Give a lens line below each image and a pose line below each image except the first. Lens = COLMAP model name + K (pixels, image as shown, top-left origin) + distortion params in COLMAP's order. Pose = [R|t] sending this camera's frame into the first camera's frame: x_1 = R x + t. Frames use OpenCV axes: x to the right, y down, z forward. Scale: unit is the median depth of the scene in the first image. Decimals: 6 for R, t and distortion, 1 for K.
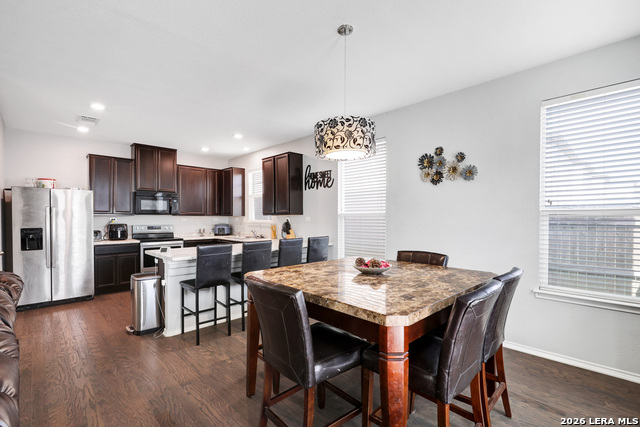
lens RADIAL K [[294.5, 0, 323.6], [0, 294.5, 212.5], [0, 0, 1]] dist [-0.001079, -0.000149]
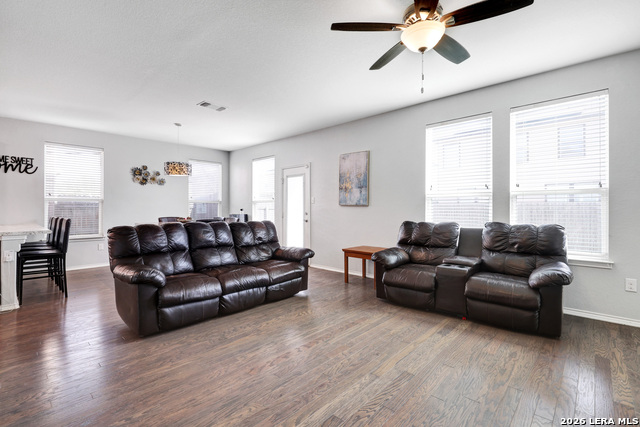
lens RADIAL K [[294.5, 0, 323.6], [0, 294.5, 212.5], [0, 0, 1]] dist [-0.001079, -0.000149]
pose [[-0.051308, -0.009418, 0.998638, -1.097974], [-0.014724, 0.999854, 0.008673, 0.033483], [-0.998574, -0.014259, -0.051439, -0.044330]]
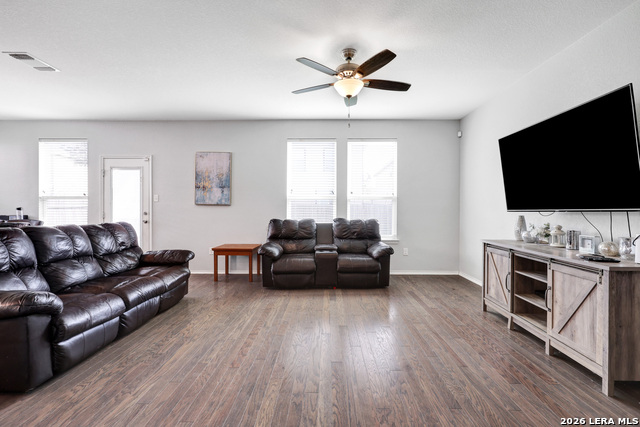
lens RADIAL K [[291.4, 0, 322.0], [0, 291.4, 214.7], [0, 0, 1]] dist [0.000207, -0.000036]
pose [[-0.701854, -0.013614, 0.712191, -1.069601], [-0.012172, 0.999901, 0.007119, 0.038890], [-0.712217, -0.003672, -0.701950, 0.245647]]
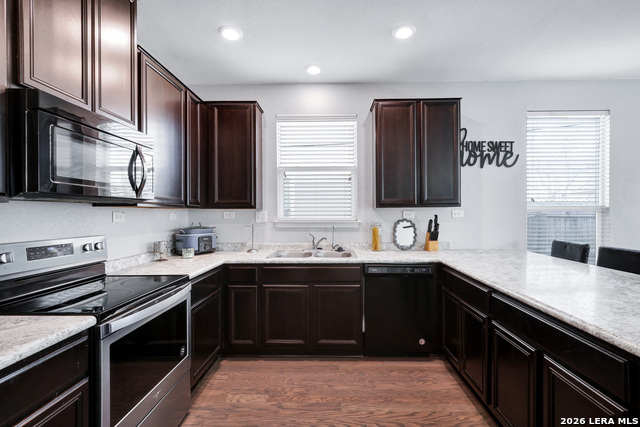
lens RADIAL K [[294.5, 0, 323.6], [0, 294.5, 212.5], [0, 0, 1]] dist [-0.001079, -0.000149]
pose [[0.707852, -0.000634, 0.706360, -0.724832], [-0.007852, 0.999931, 0.008766, 0.015581], [-0.706317, -0.011751, 0.707798, 0.792376]]
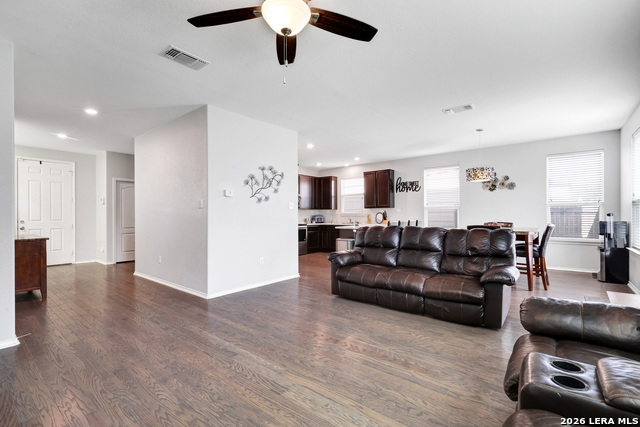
lens RADIAL K [[291.4, 0, 322.0], [0, 291.4, 214.7], [0, 0, 1]] dist [0.000207, -0.000036]
pose [[0.993416, -0.003312, 0.114517, -0.684656], [0.001917, 0.999923, 0.012290, 0.025842], [-0.114549, -0.011989, 0.993345, -0.571016]]
